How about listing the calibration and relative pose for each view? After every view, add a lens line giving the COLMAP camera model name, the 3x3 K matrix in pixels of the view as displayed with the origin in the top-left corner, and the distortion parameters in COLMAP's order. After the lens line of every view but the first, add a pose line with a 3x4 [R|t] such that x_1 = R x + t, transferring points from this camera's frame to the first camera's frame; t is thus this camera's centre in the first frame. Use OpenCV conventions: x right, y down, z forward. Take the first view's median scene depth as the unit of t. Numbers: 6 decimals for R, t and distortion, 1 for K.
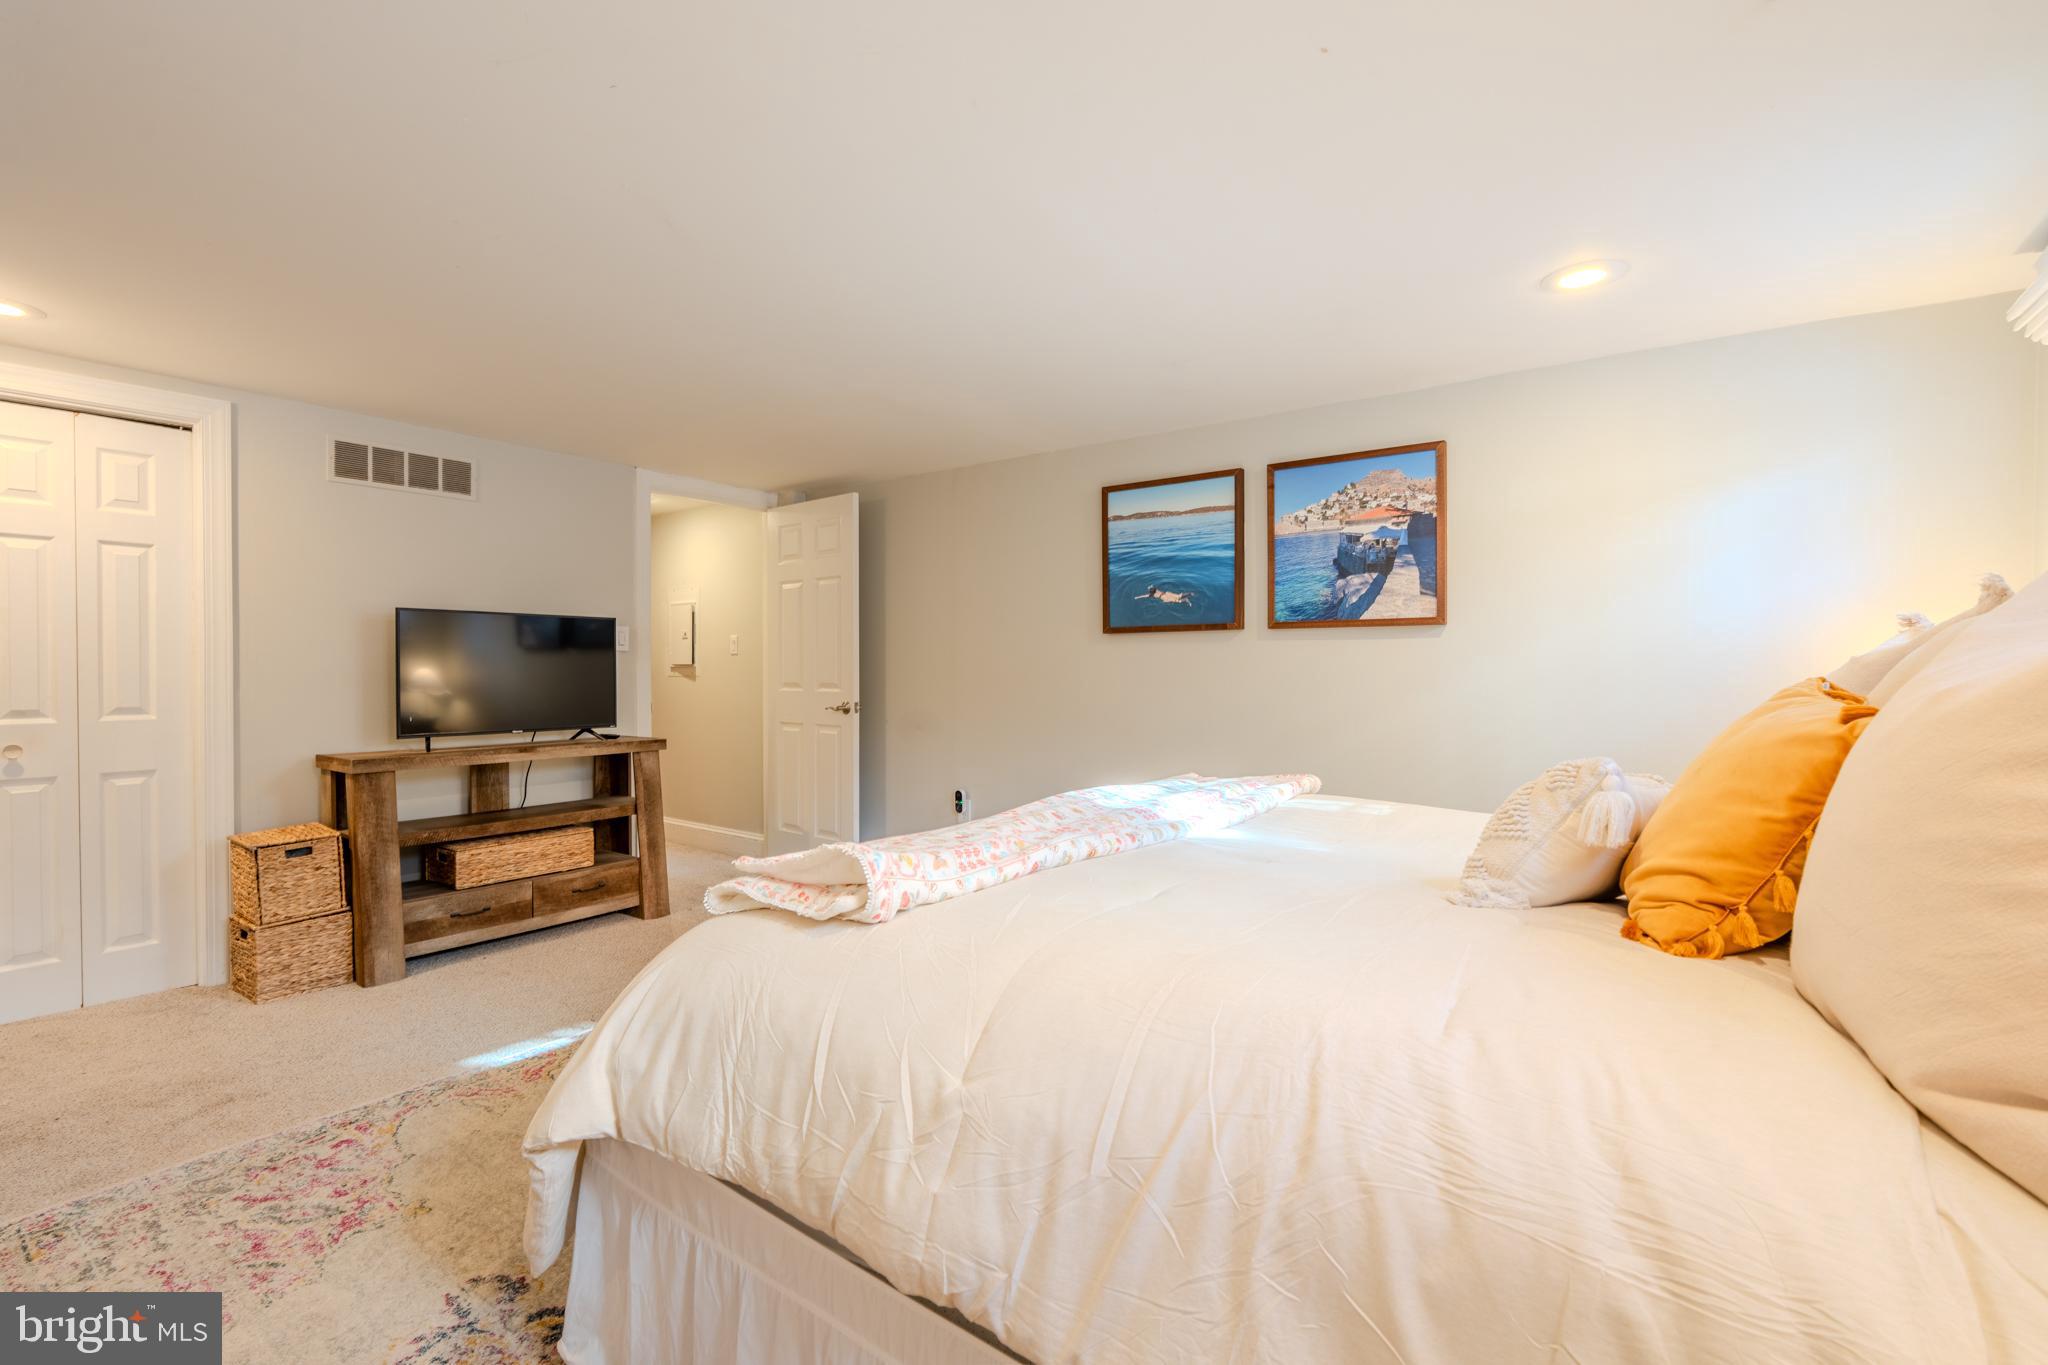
lens RADIAL K [[906.5, 0, 1024.0], [0, 906.5, 682.5], [0, 0, 1]] dist [-0.010124, 0.000396]
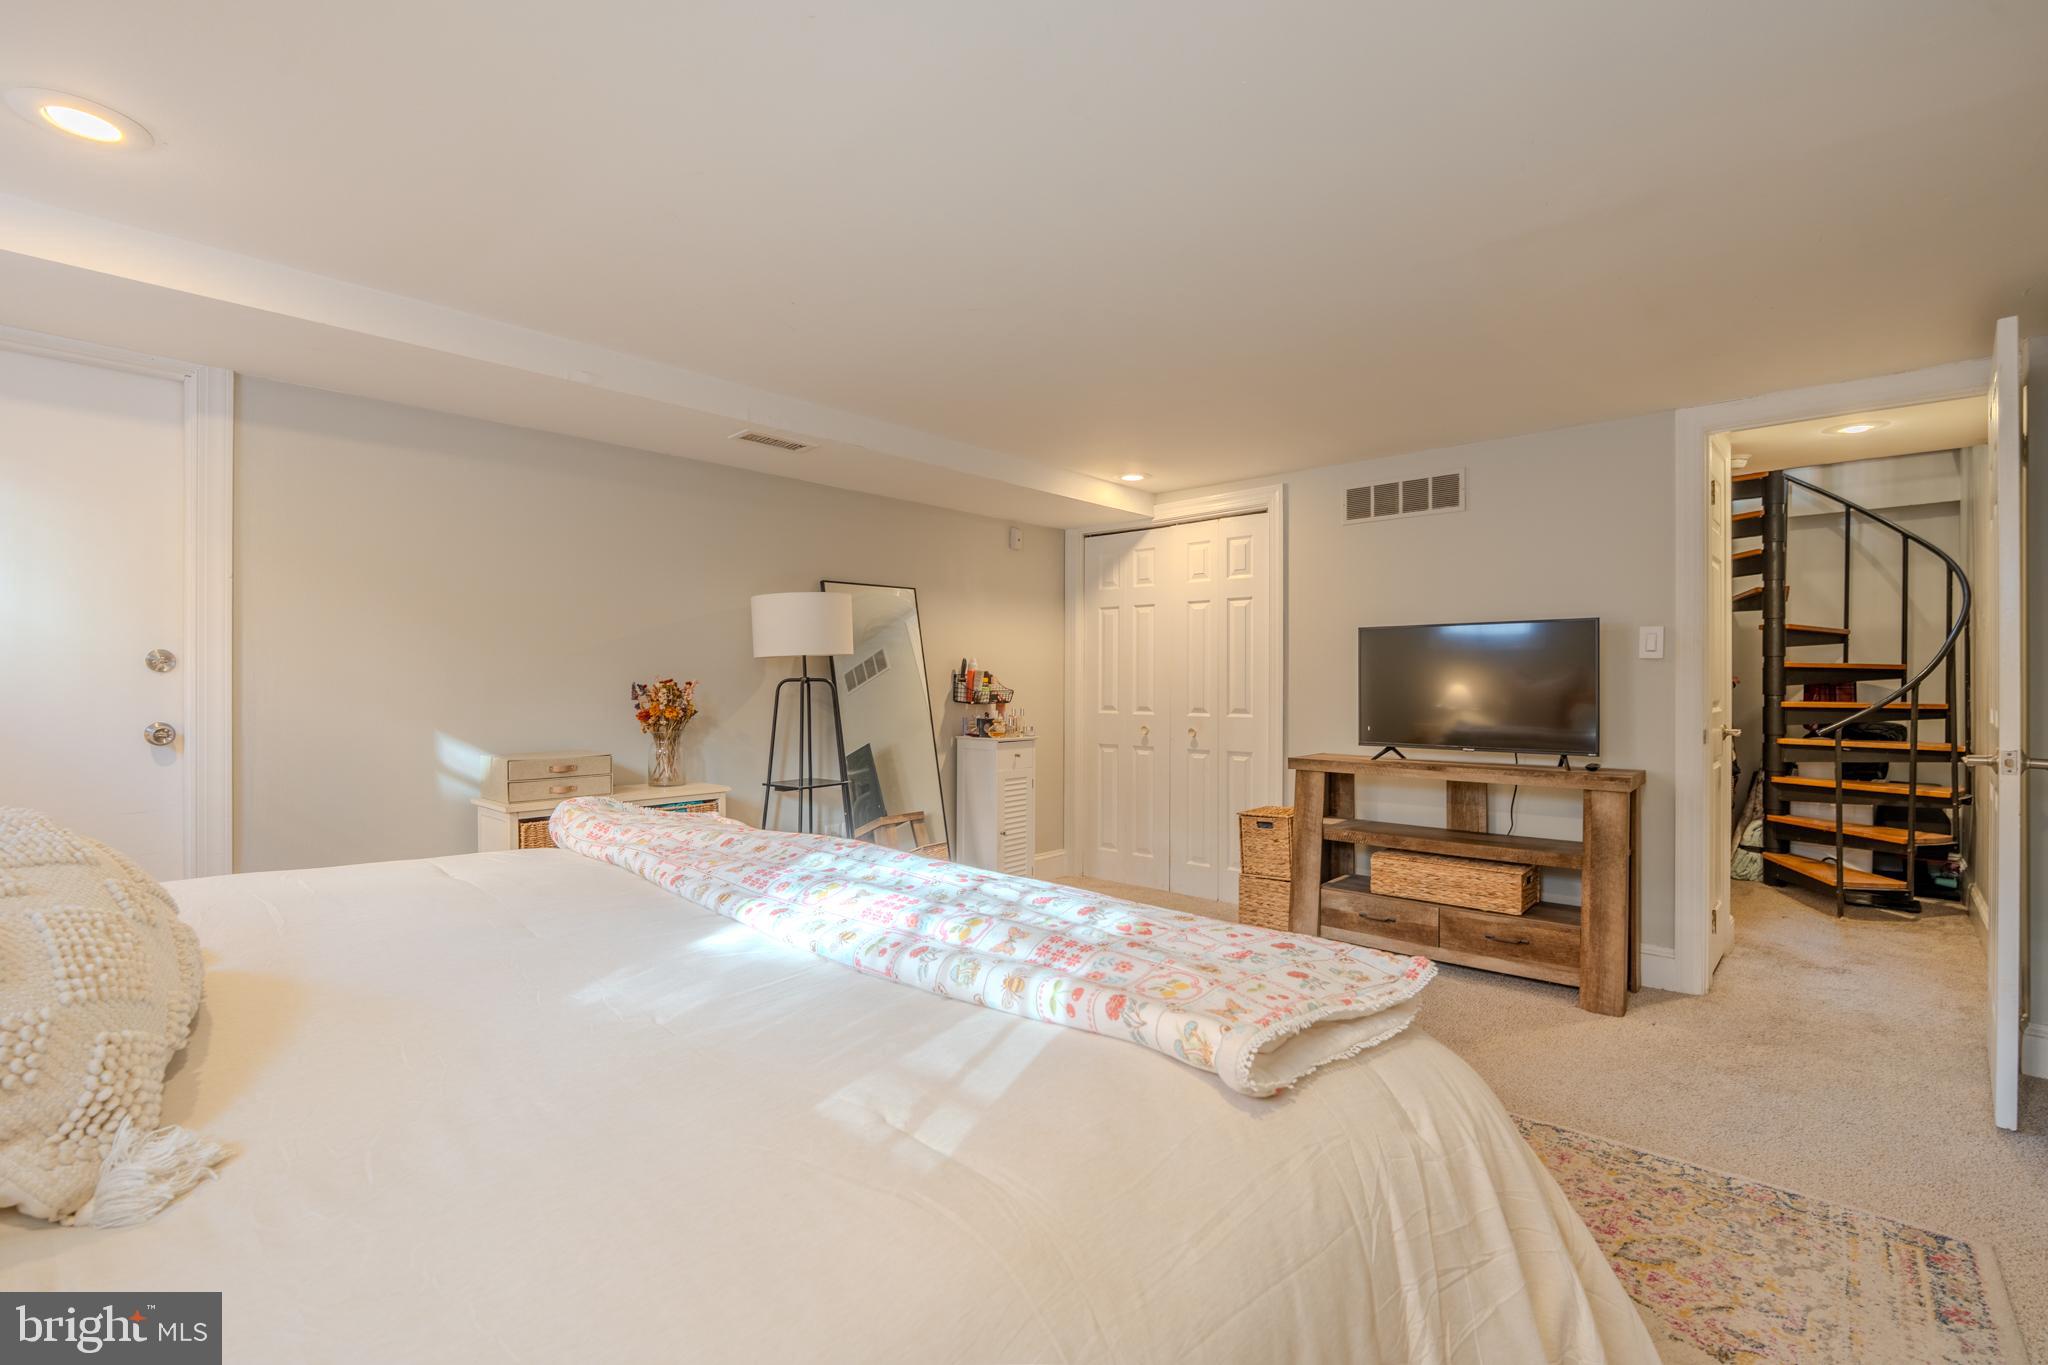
lens RADIAL K [[906.5, 0, 1024.0], [0, 906.5, 682.5], [0, 0, 1]] dist [-0.010124, 0.000396]
pose [[-0.109912, -0.000504, -0.993941, 0.444261], [-0.015077, 0.999886, 0.001160, -0.009875], [0.993827, 0.015113, -0.109907, 0.680323]]
